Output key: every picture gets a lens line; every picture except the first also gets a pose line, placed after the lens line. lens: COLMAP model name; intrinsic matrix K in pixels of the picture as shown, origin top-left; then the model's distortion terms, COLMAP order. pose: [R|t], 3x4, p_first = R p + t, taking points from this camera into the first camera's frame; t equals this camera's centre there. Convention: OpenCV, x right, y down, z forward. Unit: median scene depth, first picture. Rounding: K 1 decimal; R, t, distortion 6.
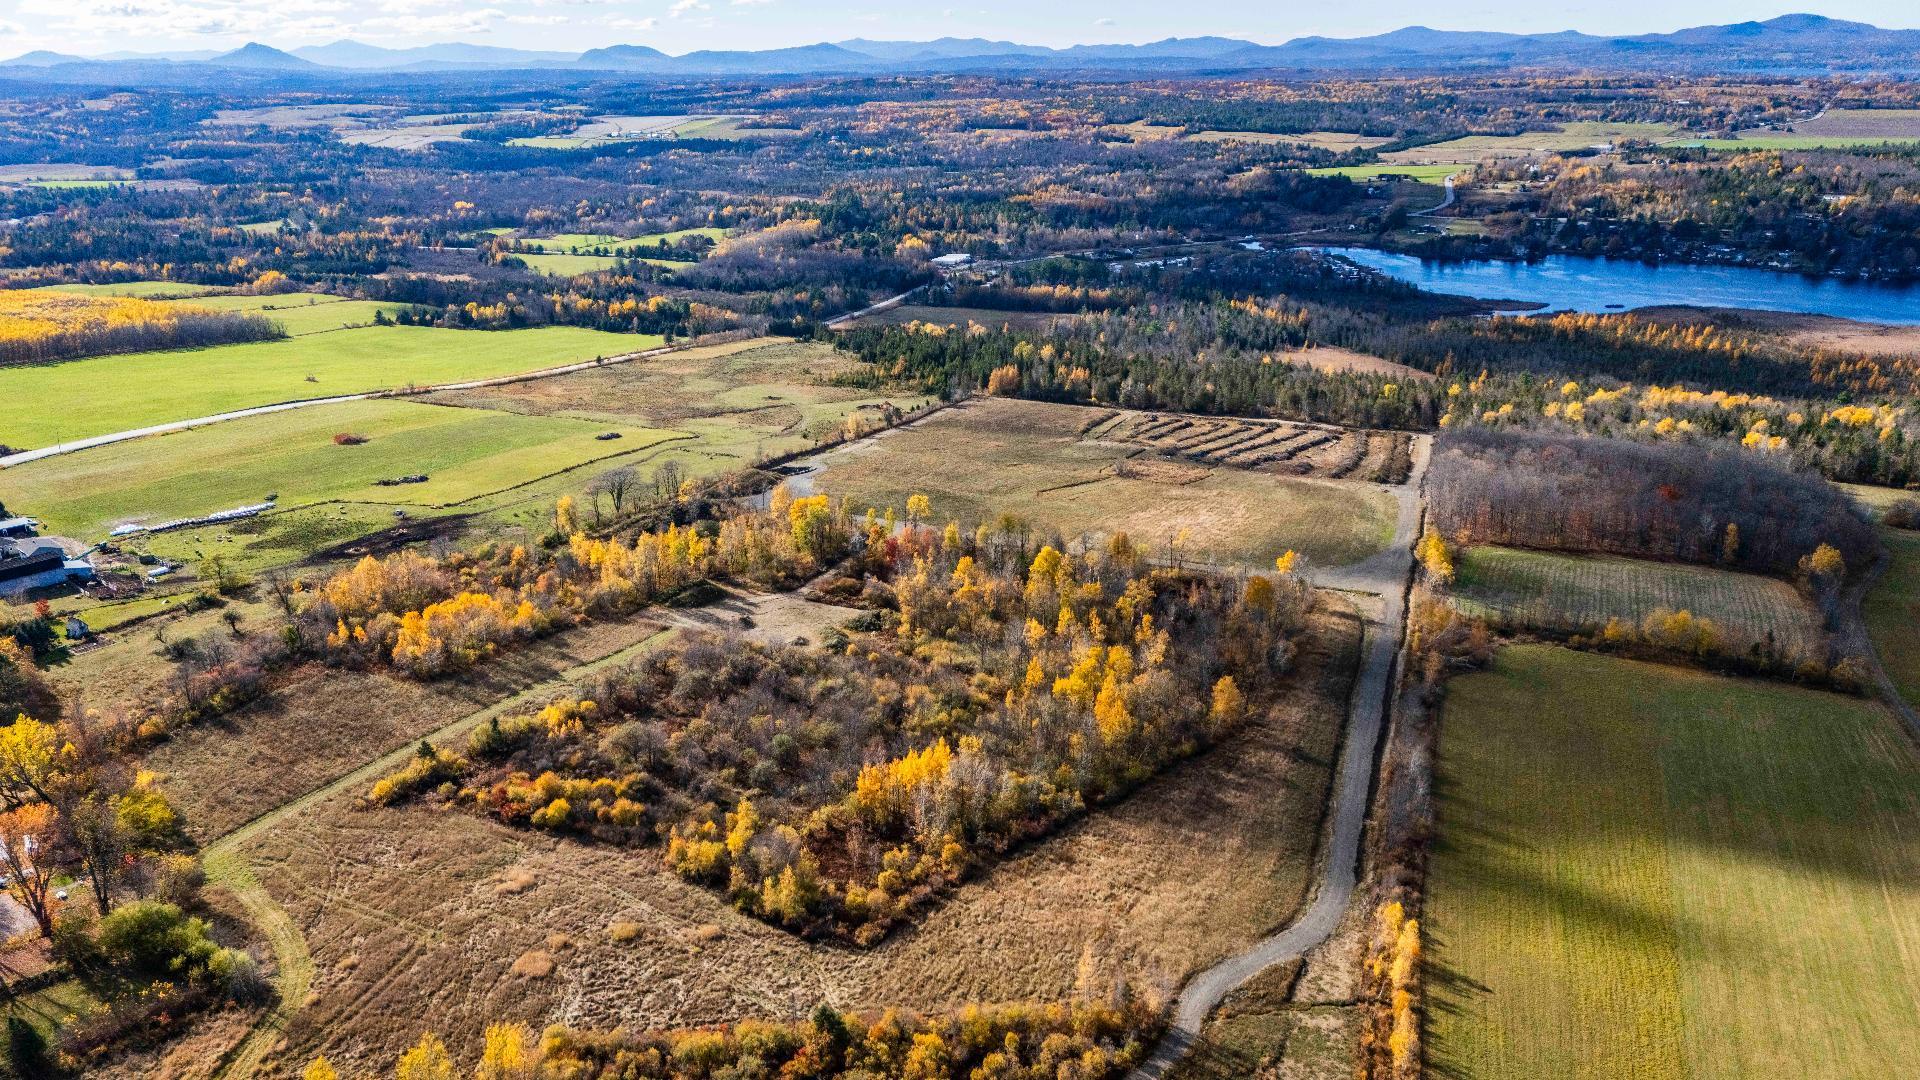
lens RADIAL K [[1413.8, 0, 960.0], [0, 1413.8, 540.0], [0, 0, 1]] dist [0.076661, -0.069888]
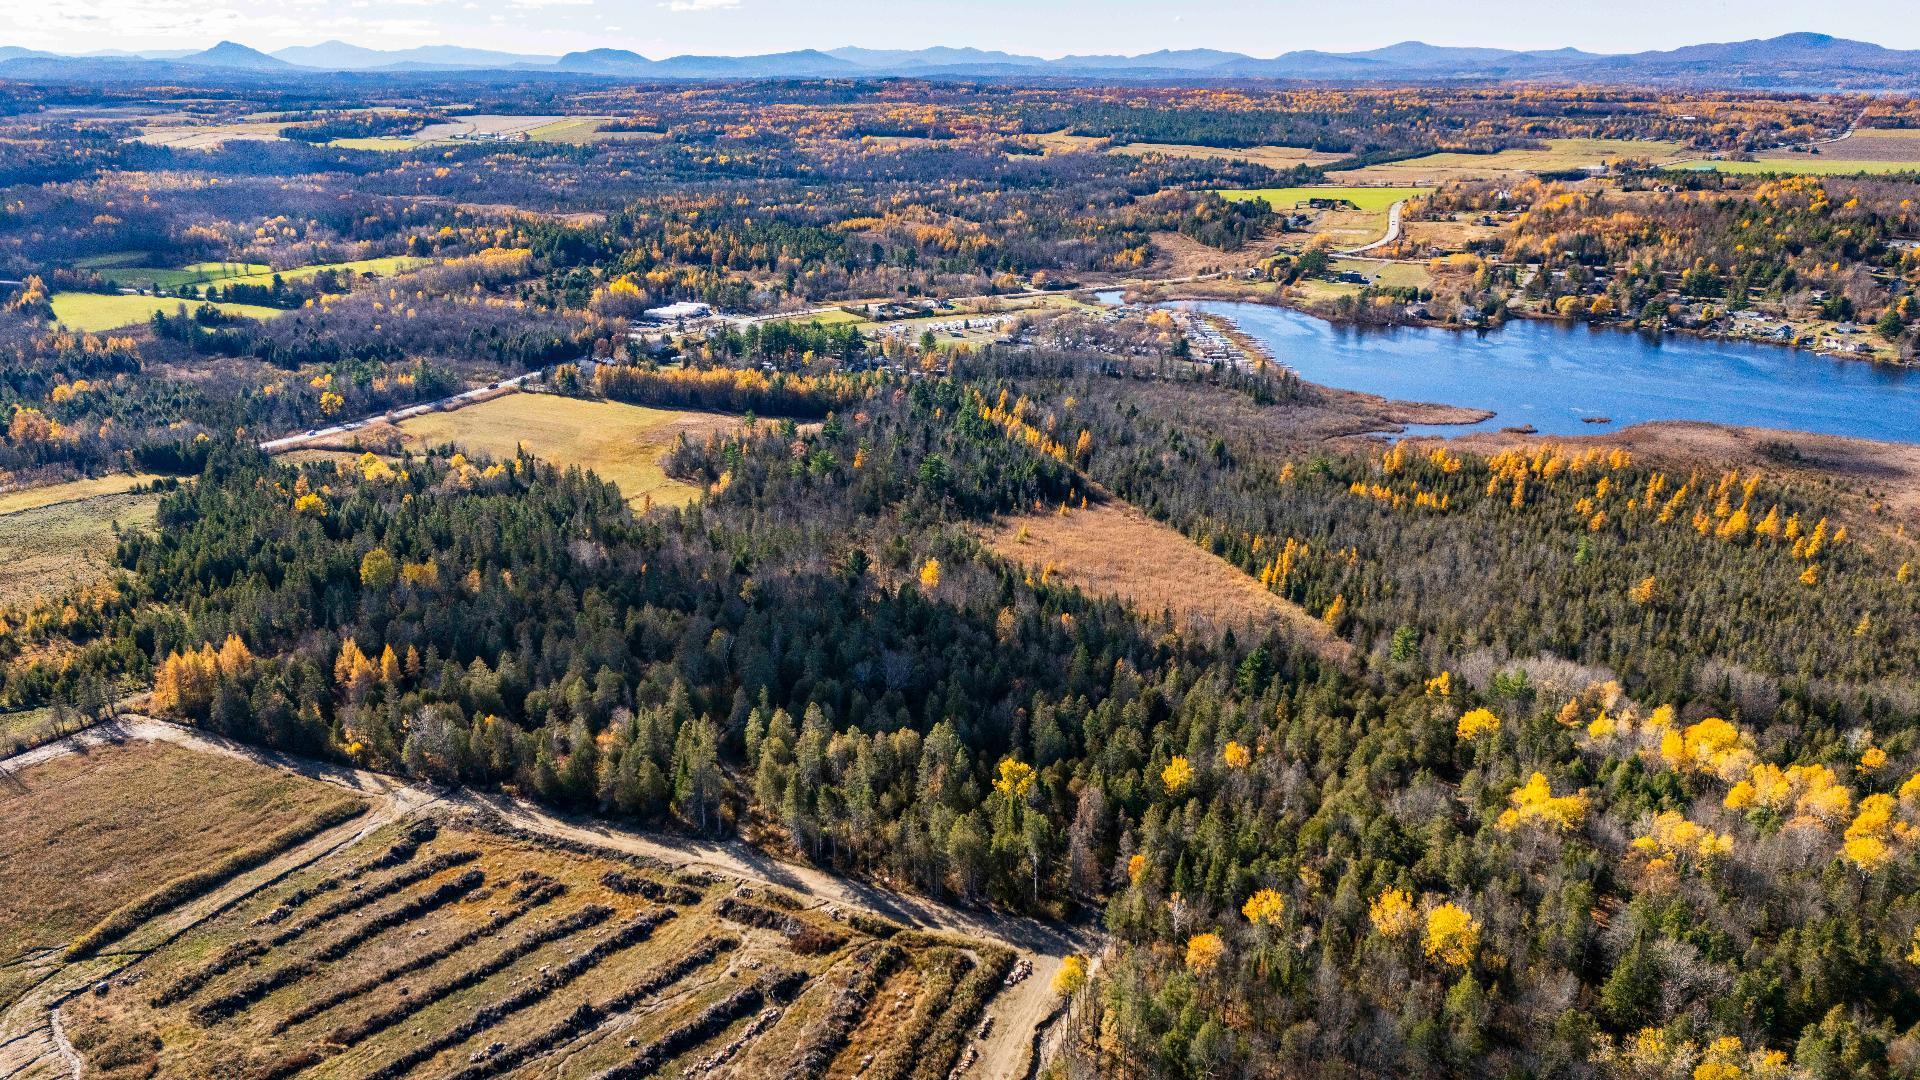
lens RADIAL K [[1413.8, 0, 960.0], [0, 1413.8, 540.0], [0, 0, 1]] dist [0.076661, -0.069888]
pose [[0.999910, 0.013145, 0.002815, 0.071812], [-0.013126, 0.999891, -0.006728, -0.042581], [-0.002903, 0.006690, 0.999973, 0.151781]]
